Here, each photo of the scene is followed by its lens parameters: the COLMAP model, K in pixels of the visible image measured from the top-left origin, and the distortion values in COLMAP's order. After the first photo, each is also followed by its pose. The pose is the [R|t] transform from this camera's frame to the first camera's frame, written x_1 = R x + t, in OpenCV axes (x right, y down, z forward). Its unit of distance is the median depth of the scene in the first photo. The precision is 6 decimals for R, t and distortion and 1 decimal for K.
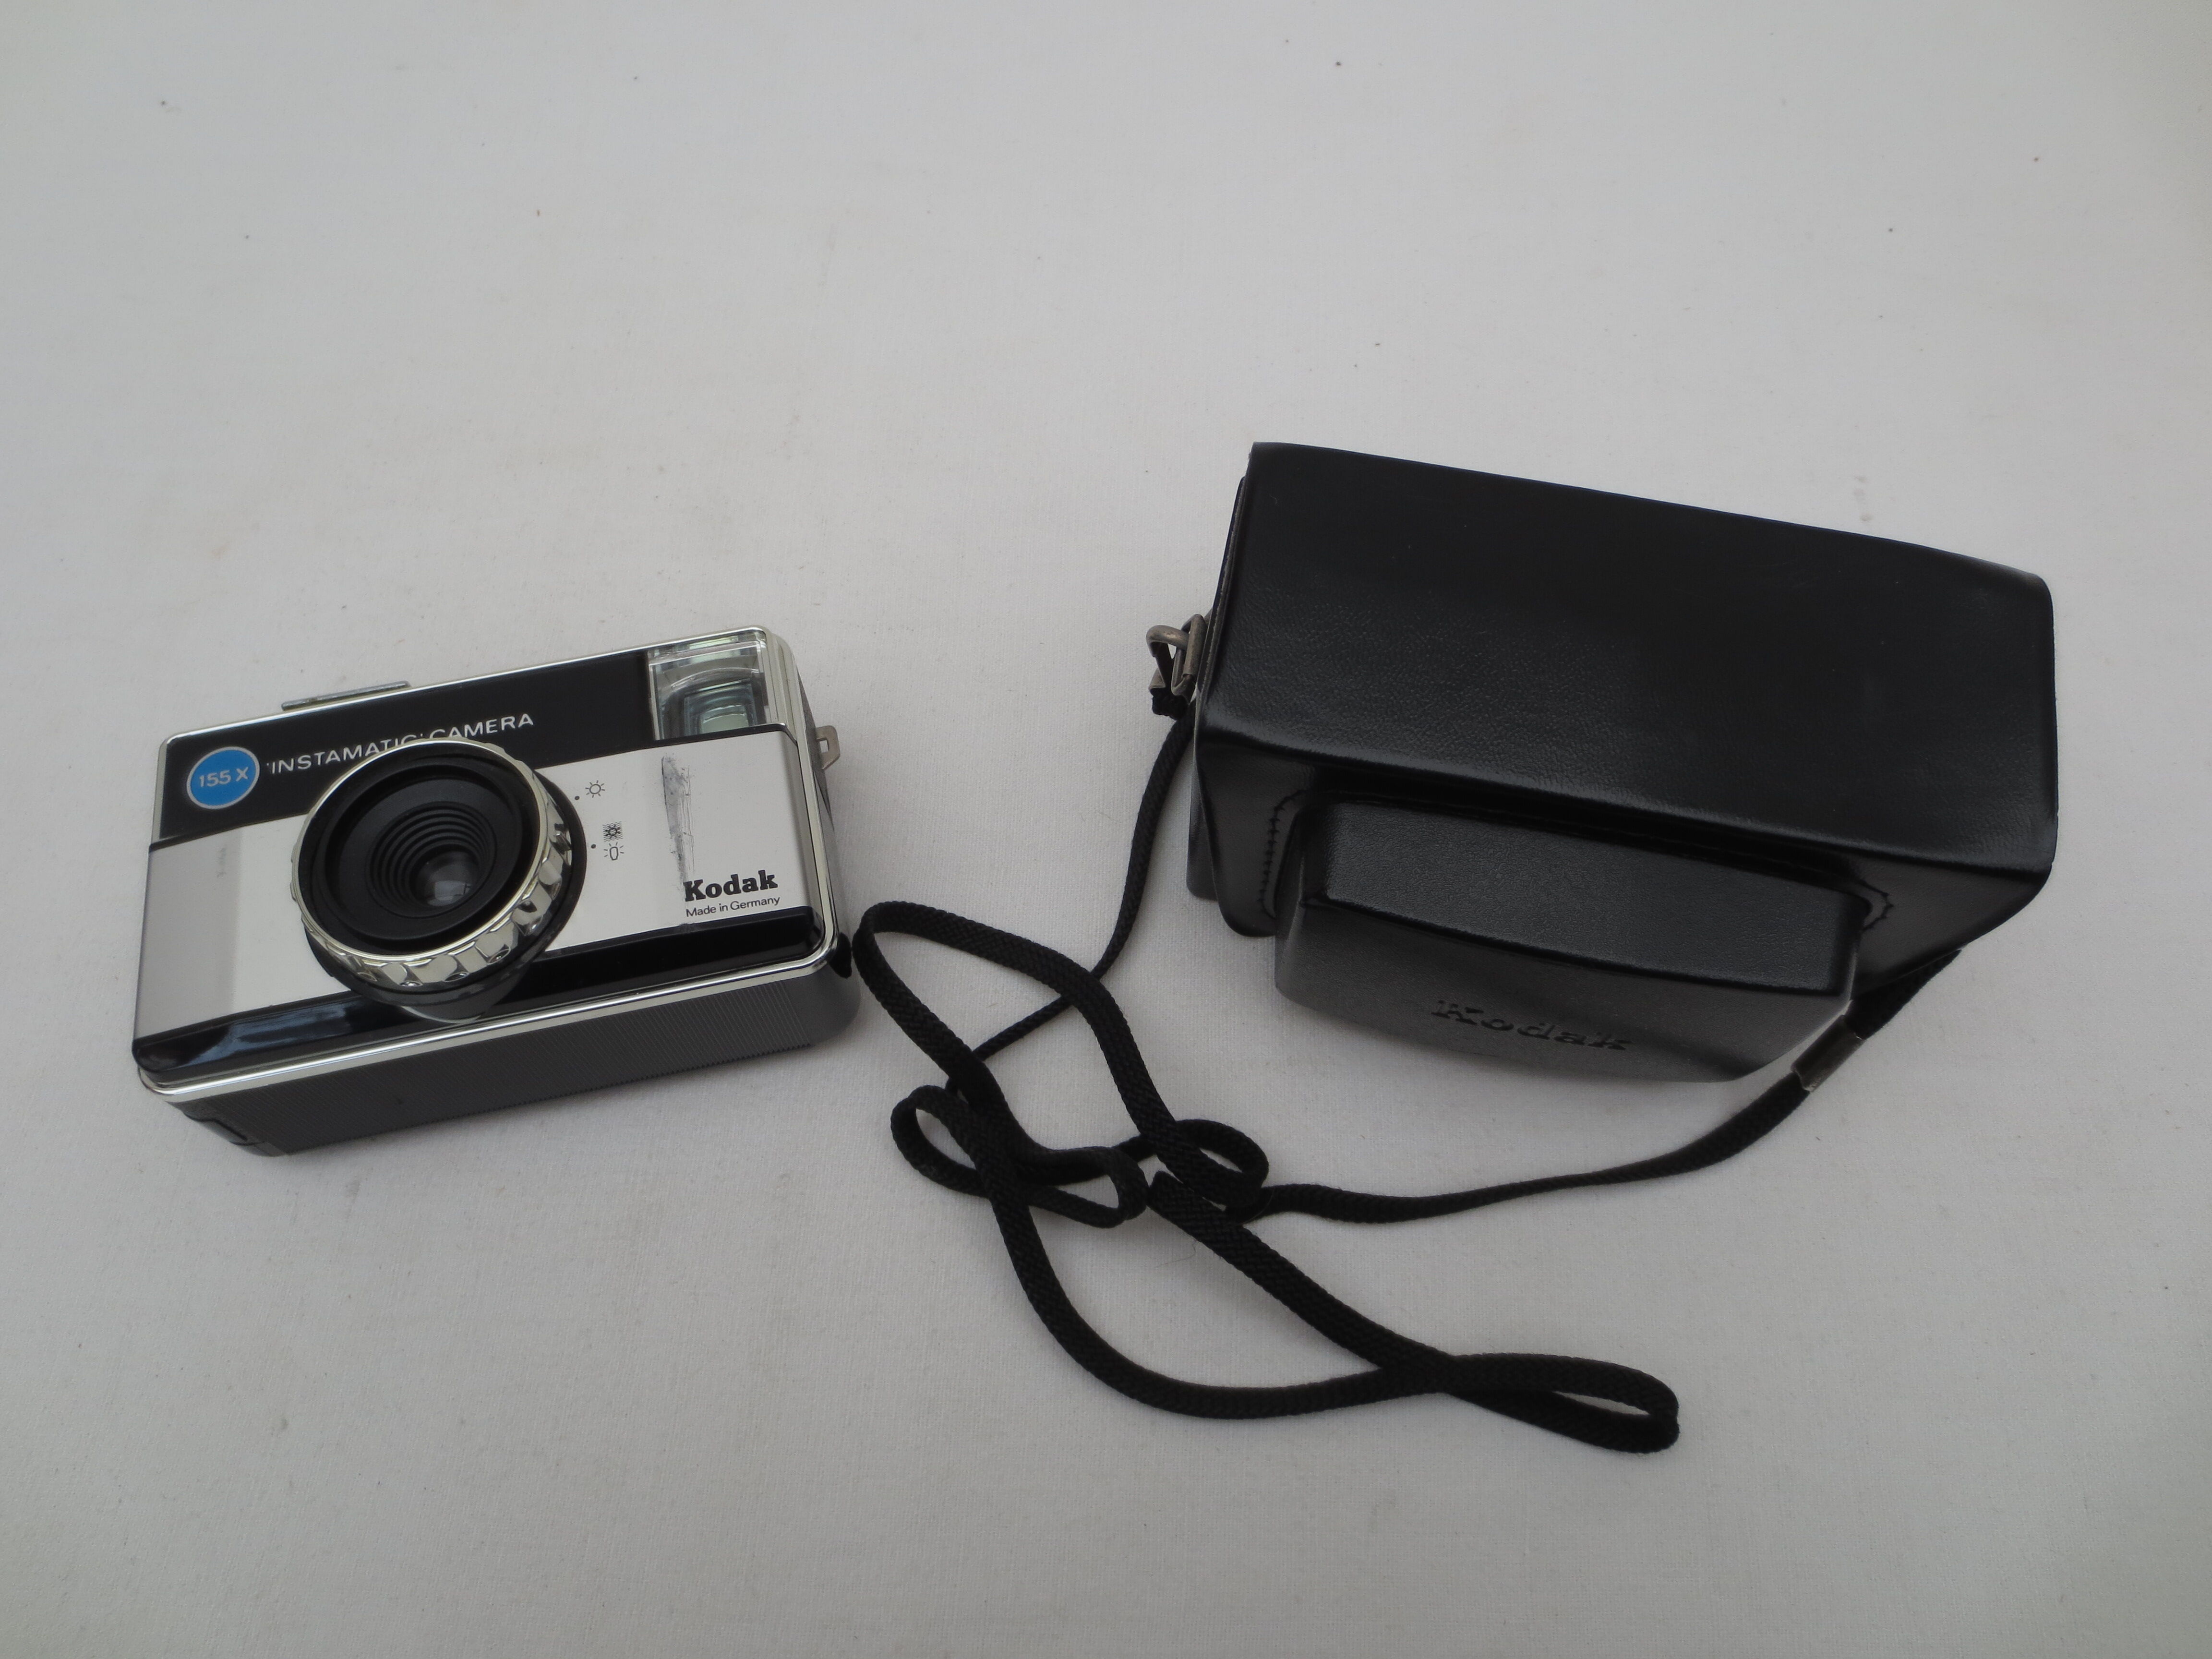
lens RADIAL K [[1549.5, 0, 1110.1], [0, 1549.5, 820.6], [0, 0, 1]] dist [-0.031054, 0.005430]
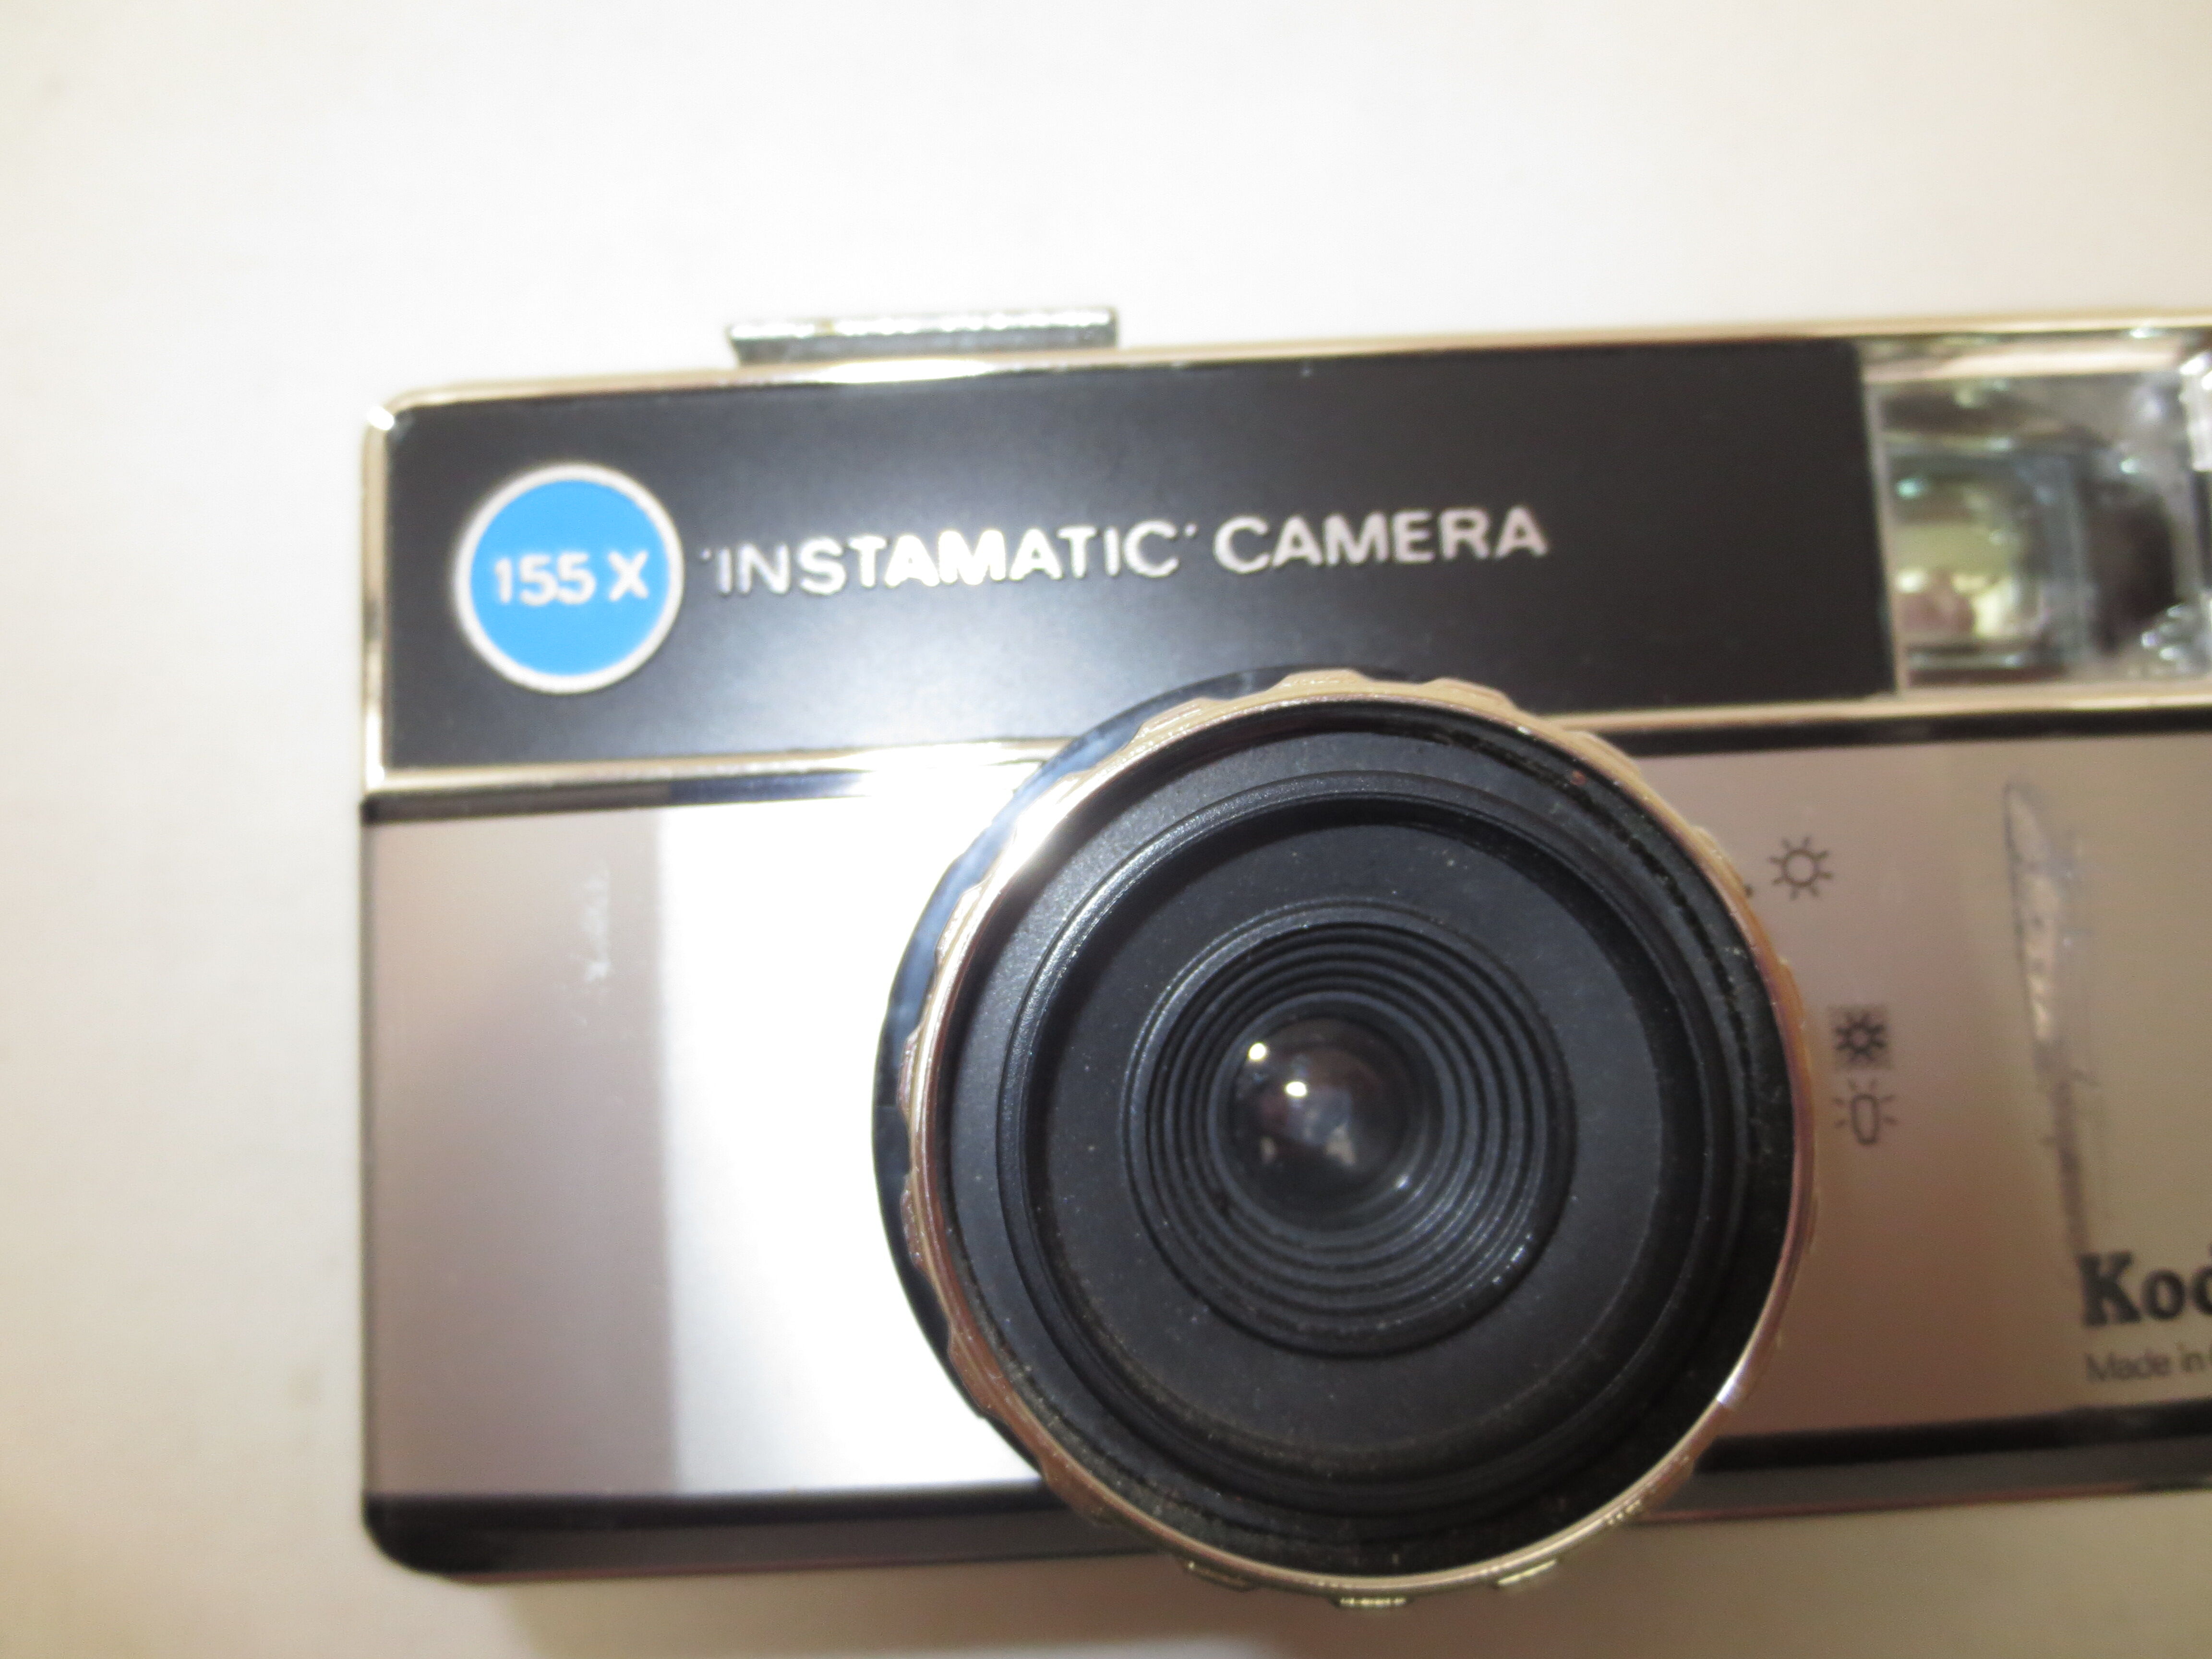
lens RADIAL K [[1549.5, 0, 1104.2], [0, 1549.5, 832.4], [0, 0, 1]] dist [-0.031054, 0.005430]
pose [[0.984928, 0.172471, -0.013046, -0.456770], [-0.153684, 0.907255, 0.391496, -0.122030], [0.079358, -0.383591, 0.920087, 0.696740]]
